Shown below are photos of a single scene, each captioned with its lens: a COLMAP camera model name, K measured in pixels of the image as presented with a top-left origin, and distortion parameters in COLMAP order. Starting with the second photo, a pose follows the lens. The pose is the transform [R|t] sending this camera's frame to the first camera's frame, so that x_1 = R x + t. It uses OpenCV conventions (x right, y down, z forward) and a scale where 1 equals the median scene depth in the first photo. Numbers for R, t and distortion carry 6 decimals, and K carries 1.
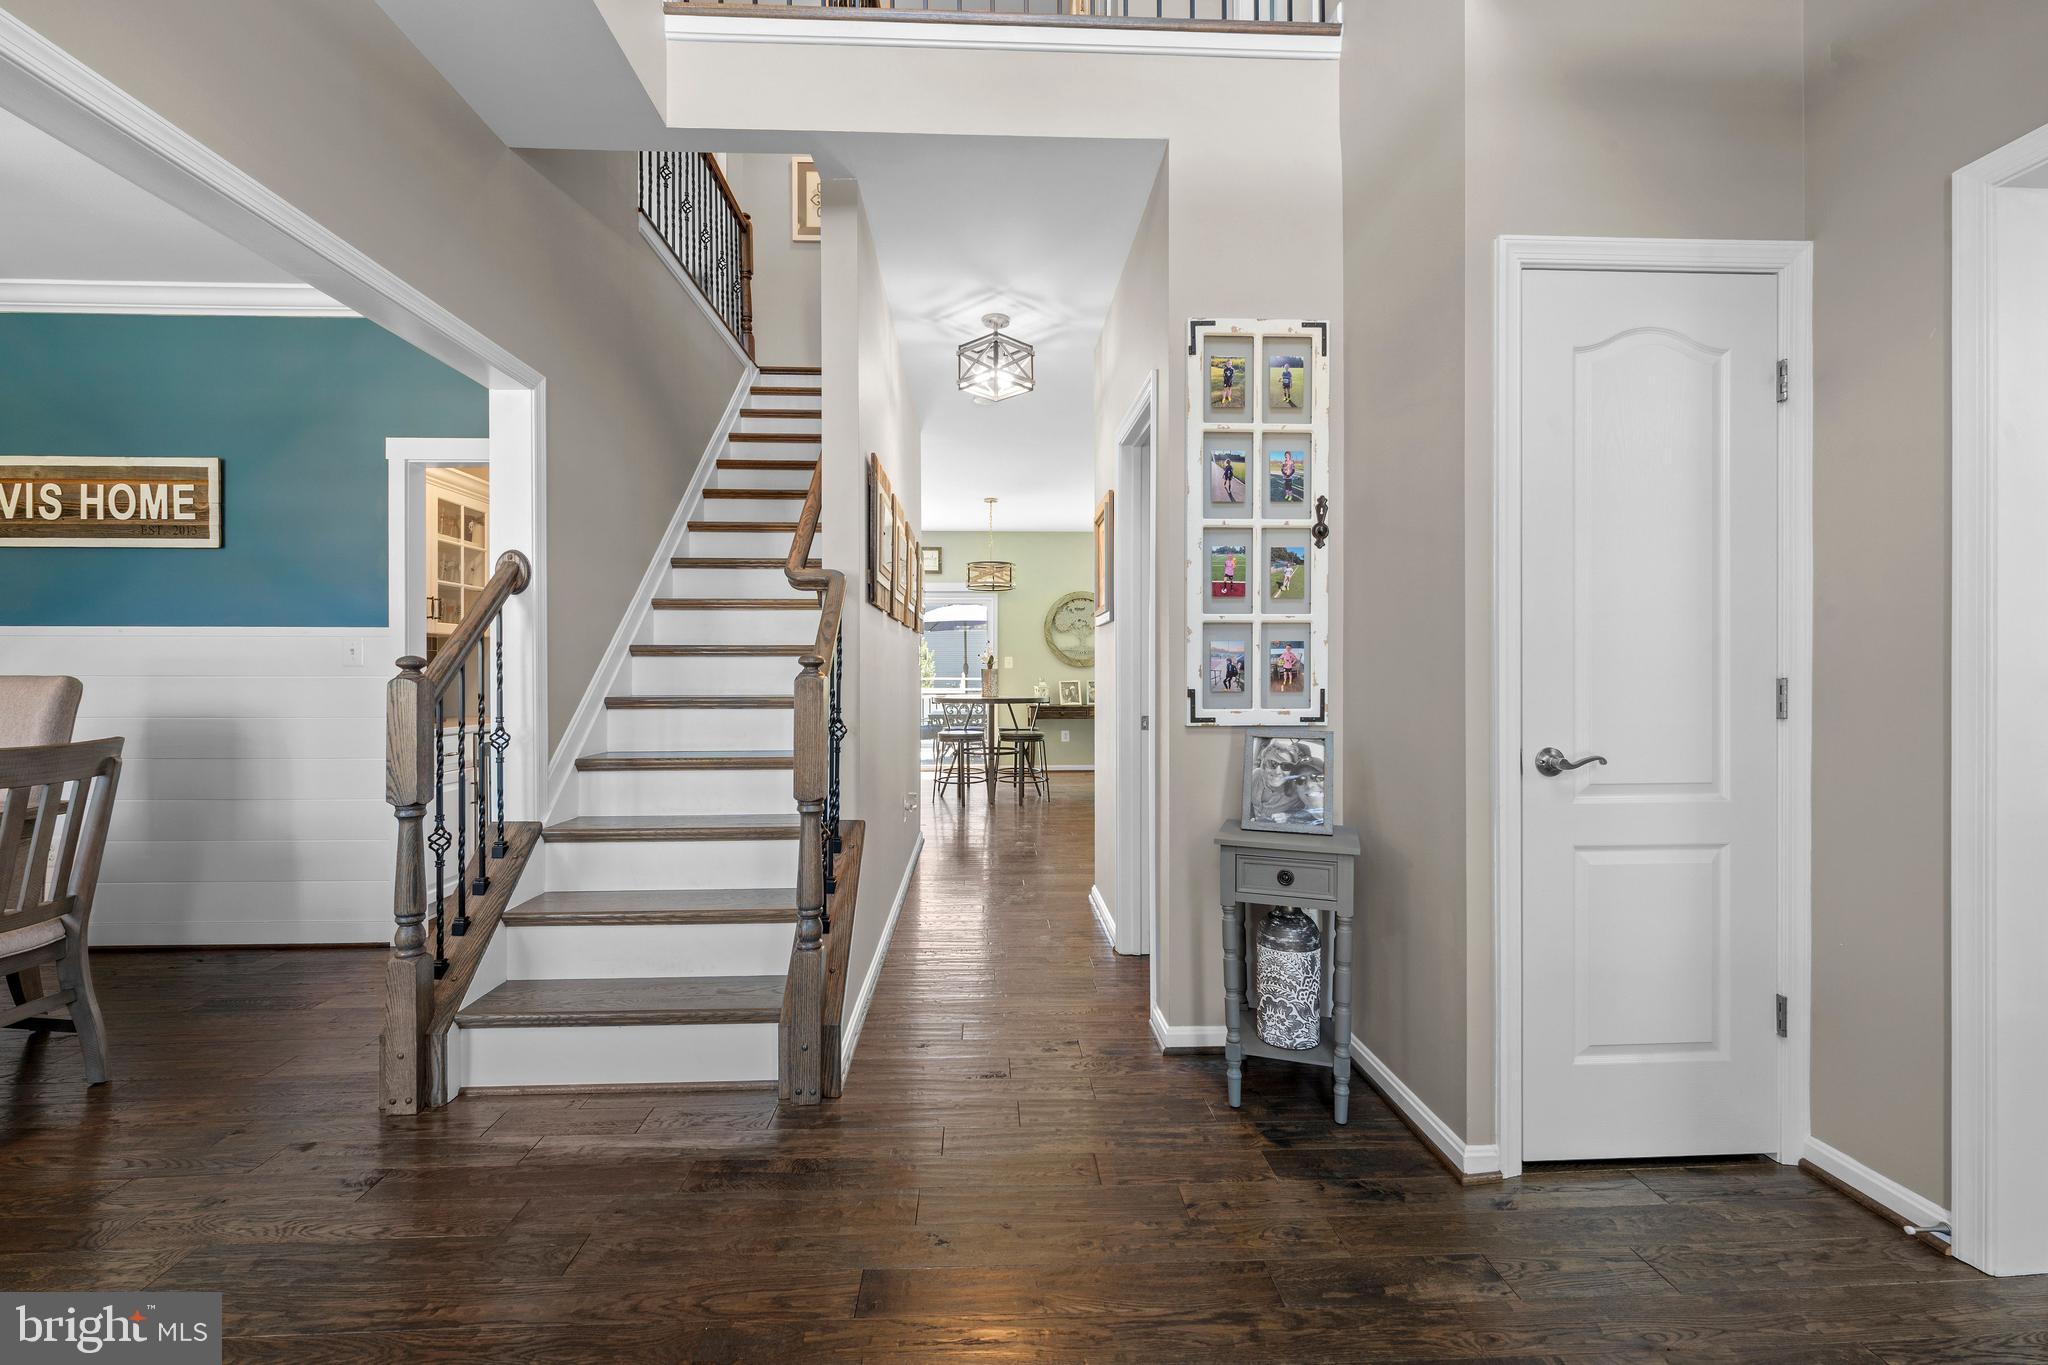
lens RADIAL K [[856.8, 0, 1022.8], [0, 856.8, 672.8], [0, 0, 1]] dist [-0.002281, -0.001034]
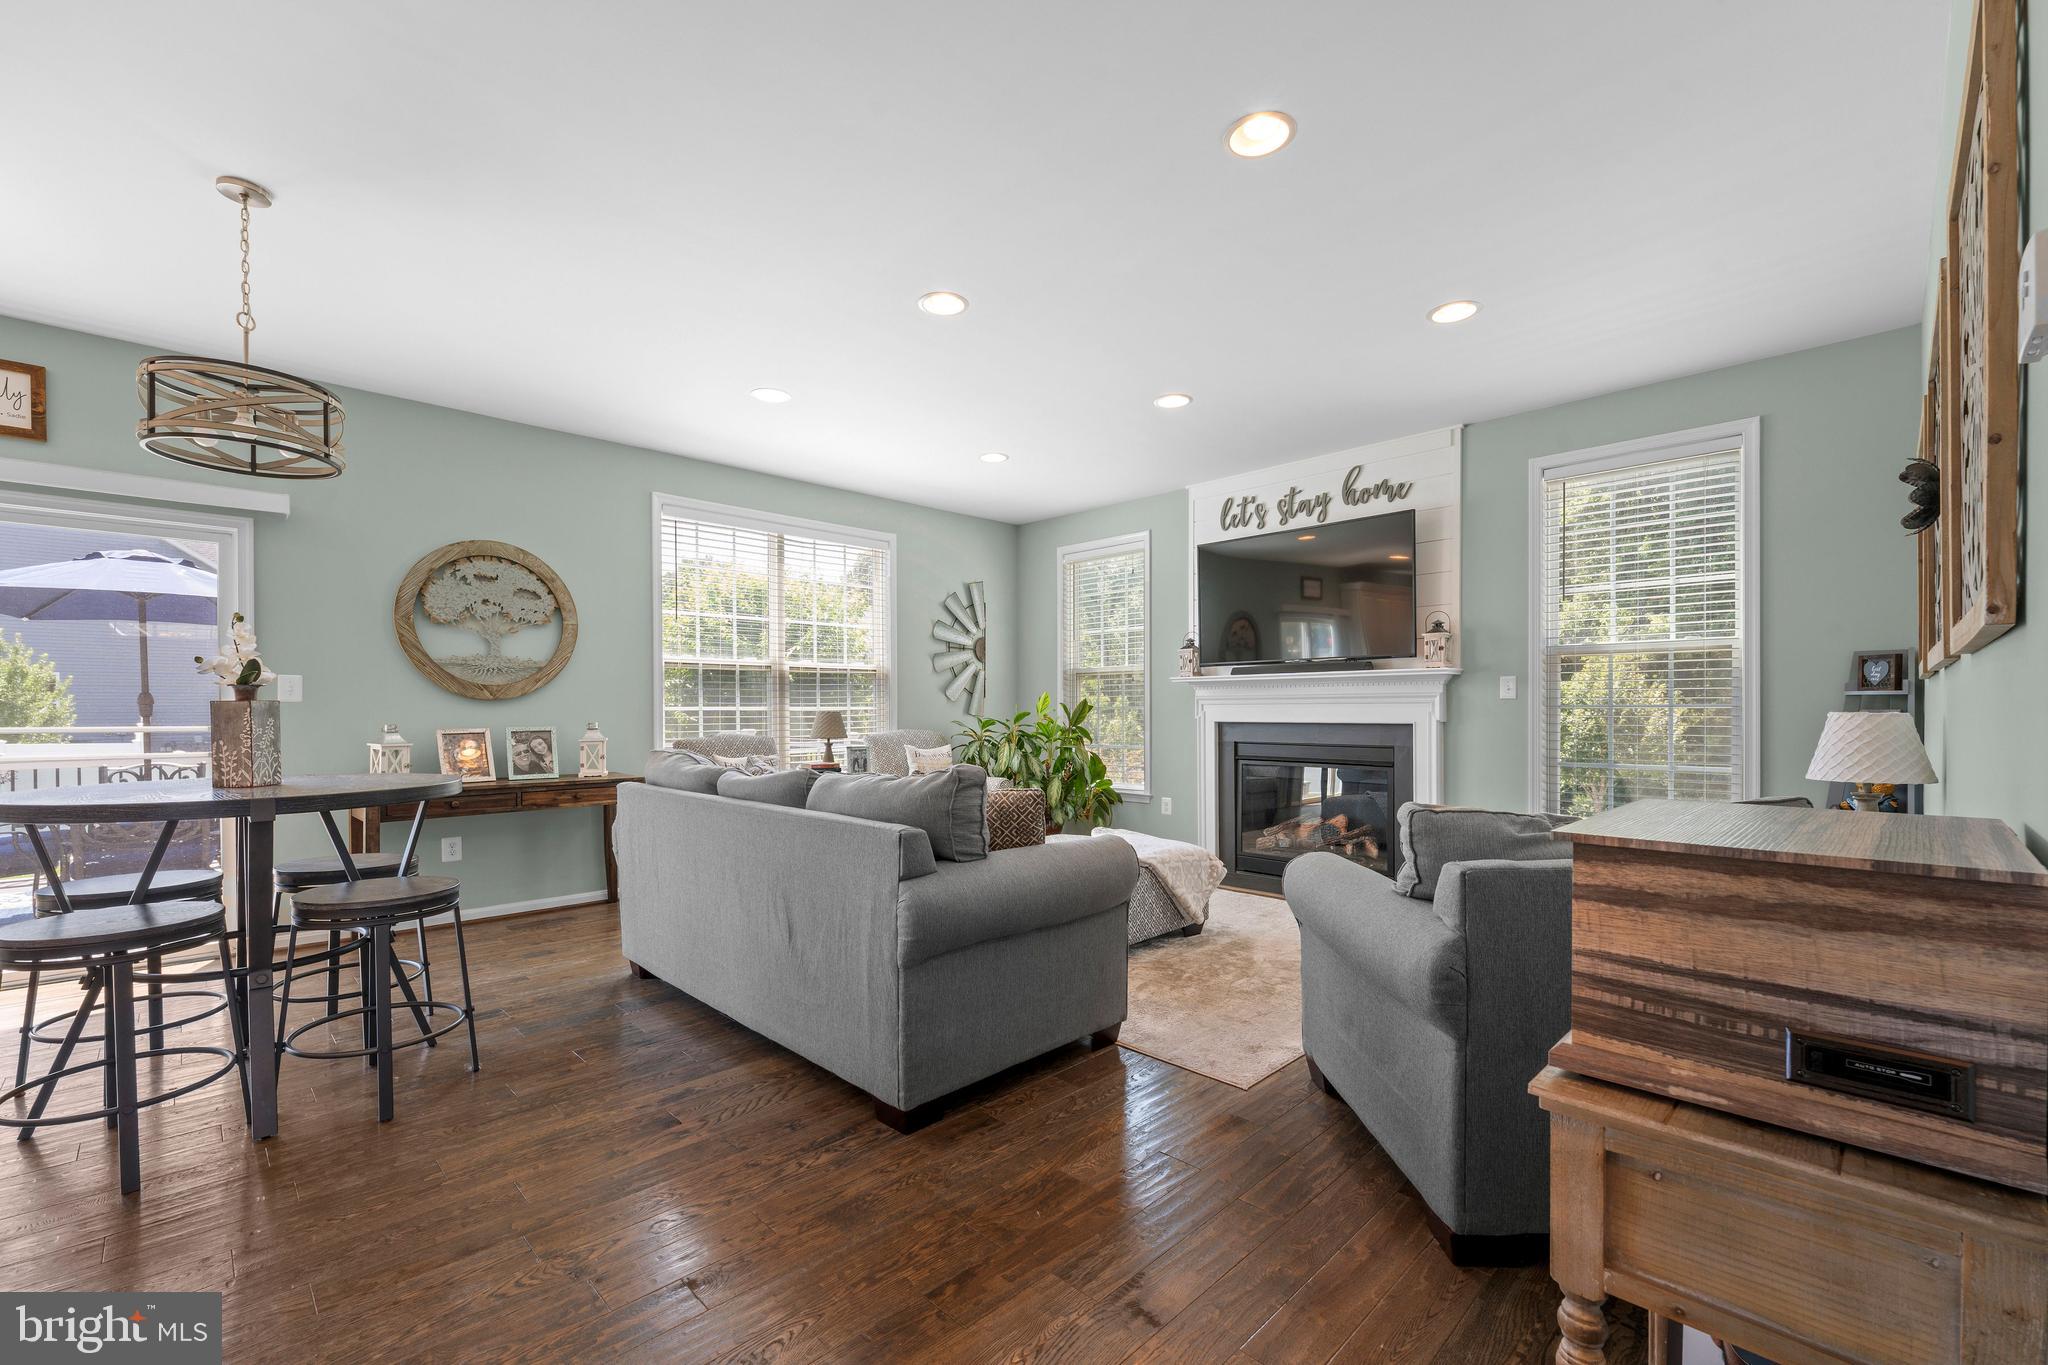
lens RADIAL K [[856.8, 0, 1010.6], [0, 856.8, 712.7], [0, 0, 1]] dist [-0.002281, -0.001034]
pose [[0.751046, -0.006531, 0.660217, -0.028853], [0.006942, 0.999974, 0.001995, 0.000670], [-0.660213, 0.003085, 0.751072, 0.490082]]
